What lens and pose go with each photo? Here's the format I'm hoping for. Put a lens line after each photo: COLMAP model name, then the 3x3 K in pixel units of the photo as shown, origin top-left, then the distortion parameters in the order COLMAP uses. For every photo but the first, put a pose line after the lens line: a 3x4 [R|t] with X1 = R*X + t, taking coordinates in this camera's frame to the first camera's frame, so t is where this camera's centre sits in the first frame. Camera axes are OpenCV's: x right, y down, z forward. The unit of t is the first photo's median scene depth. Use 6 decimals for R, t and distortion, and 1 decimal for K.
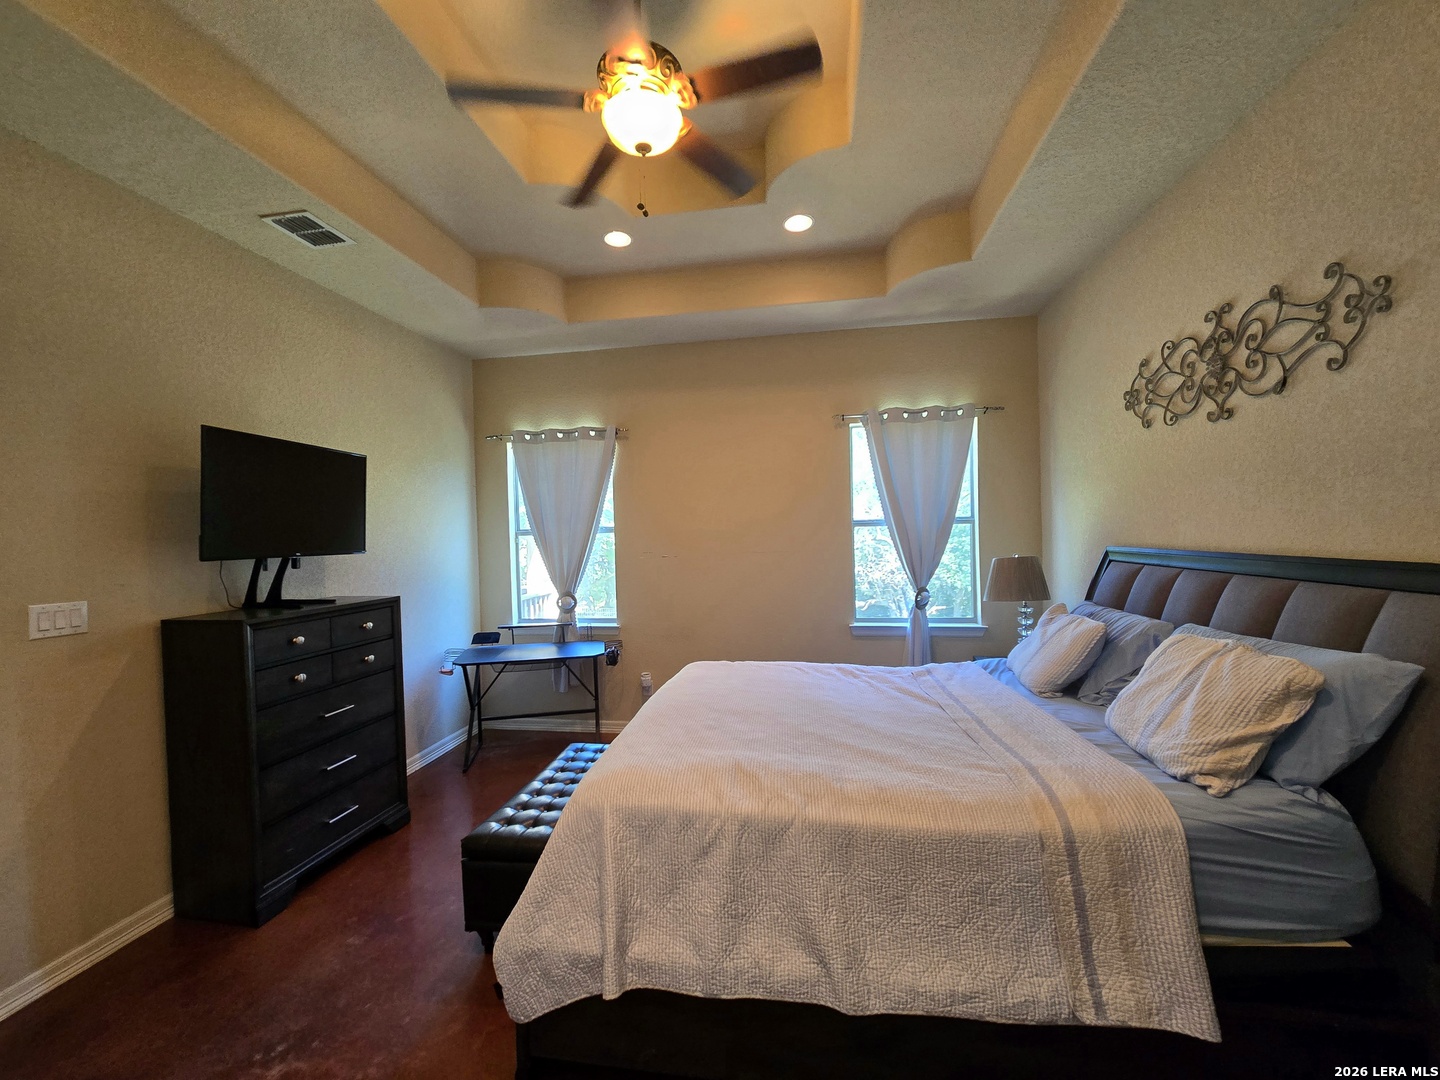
lens RADIAL K [[583.7, 0, 716.3], [0, 583.7, 543.3], [0, 0, 1]] dist [-0.014009, 0.000345]
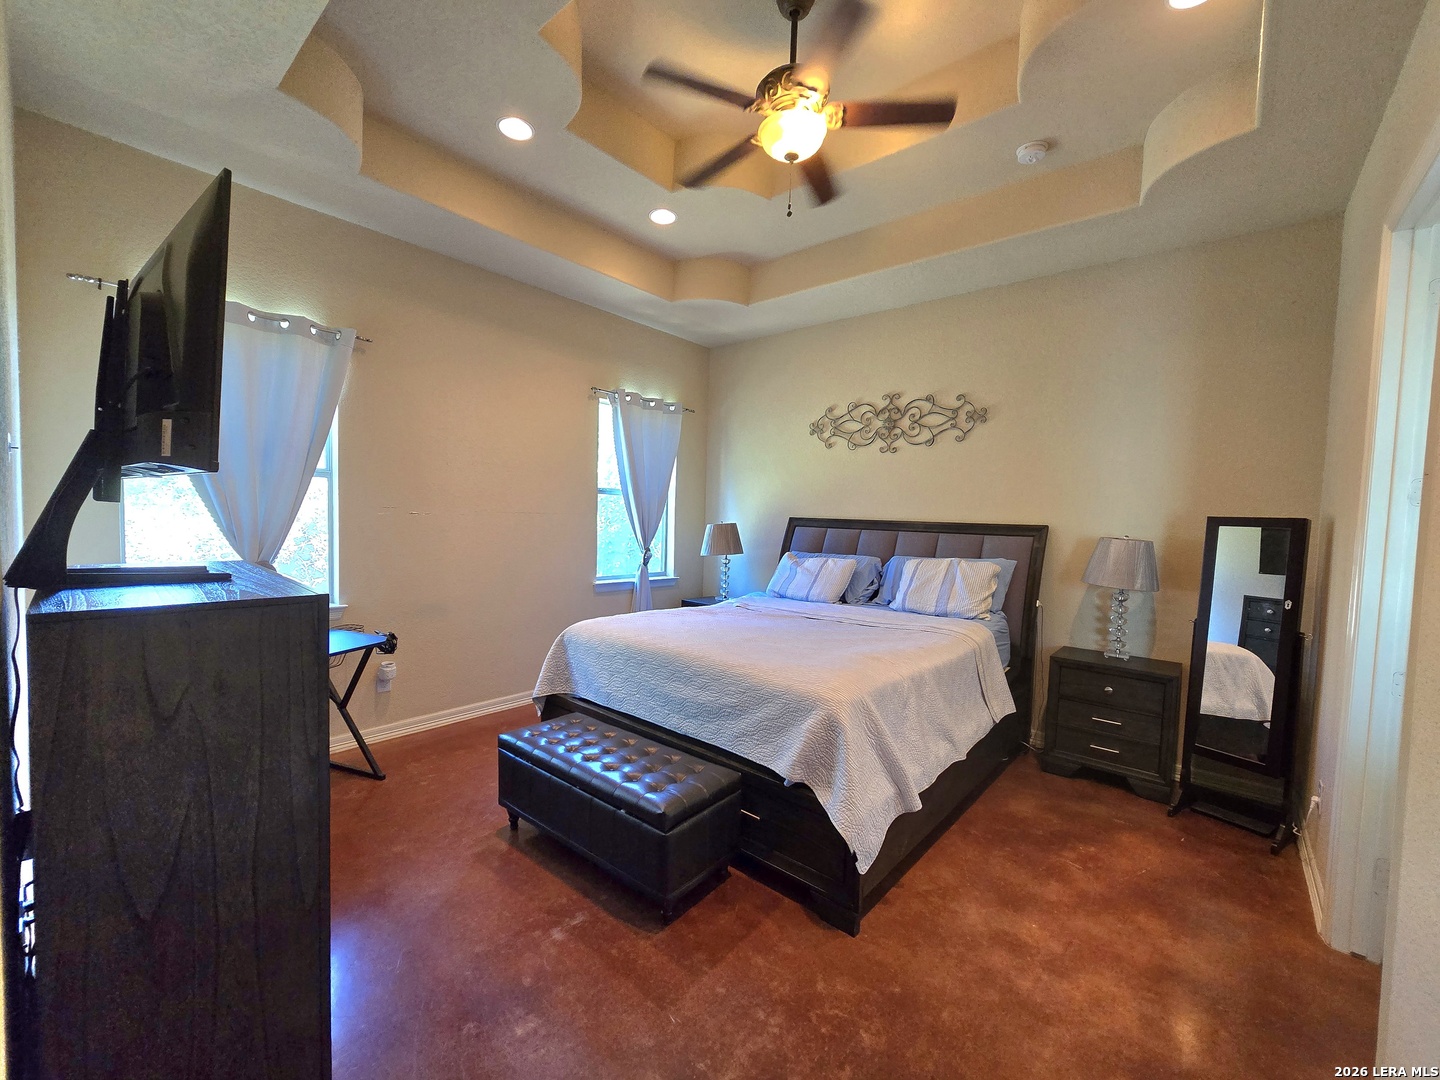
lens RADIAL K [[583.1, 0, 720.0], [0, 583.1, 540.0], [0, 0, 1]] dist [-0.001854, 0.000000]
pose [[0.522174, 0.000882, 0.852839, -1.005857], [-0.028776, 0.999448, 0.016585, 0.059911], [-0.852353, -0.033202, 0.521911, 0.410653]]
